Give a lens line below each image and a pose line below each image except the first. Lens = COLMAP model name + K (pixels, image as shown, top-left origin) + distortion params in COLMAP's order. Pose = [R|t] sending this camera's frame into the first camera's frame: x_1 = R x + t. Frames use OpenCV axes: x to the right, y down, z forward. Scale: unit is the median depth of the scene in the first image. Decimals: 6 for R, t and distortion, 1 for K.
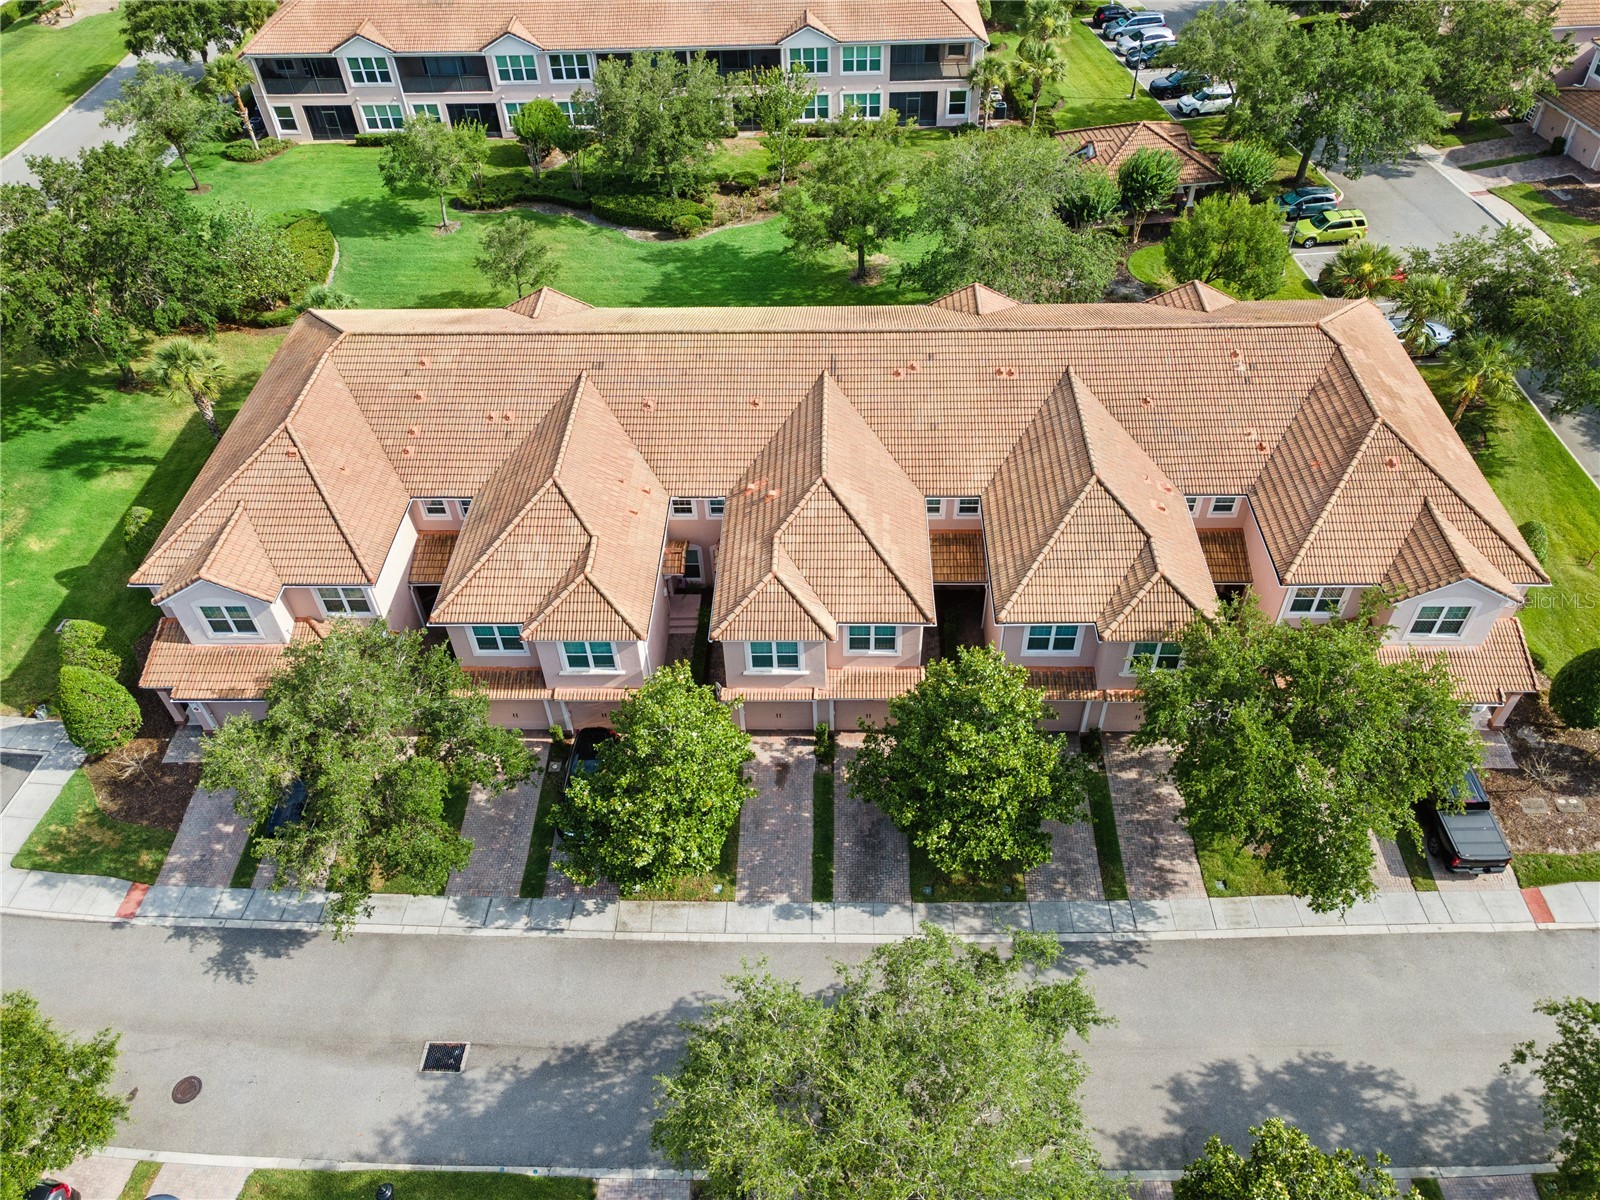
lens RADIAL K [[1217.5, 0, 800.0], [0, 1217.5, 600.0], [0, 0, 1]] dist [0.052656, -0.002434]
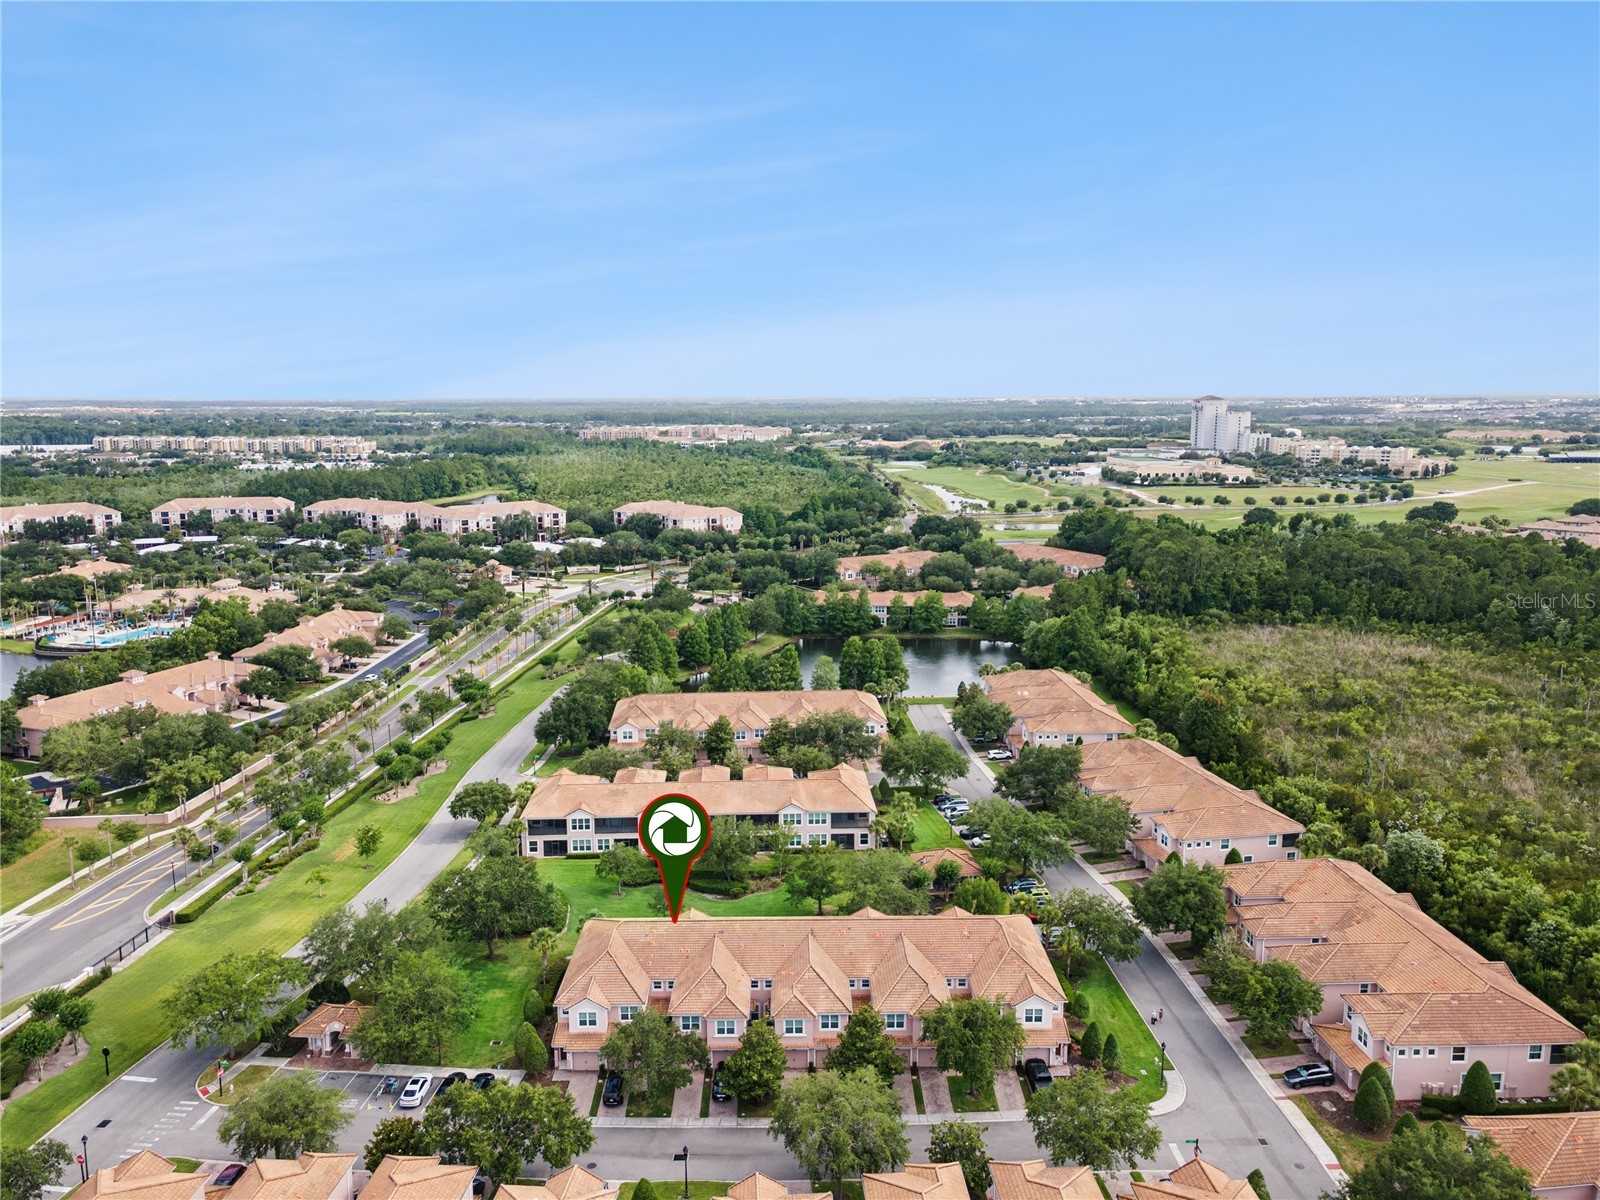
lens RADIAL K [[1217.5, 0, 800.0], [0, 1217.5, 600.0], [0, 0, 1]] dist [0.052656, -0.002434]
pose [[0.999136, 0.013804, 0.039206, -0.066138], [0.009961, 0.836233, -0.548283, 0.385420], [-0.040353, 0.548200, 0.835373, -0.935191]]
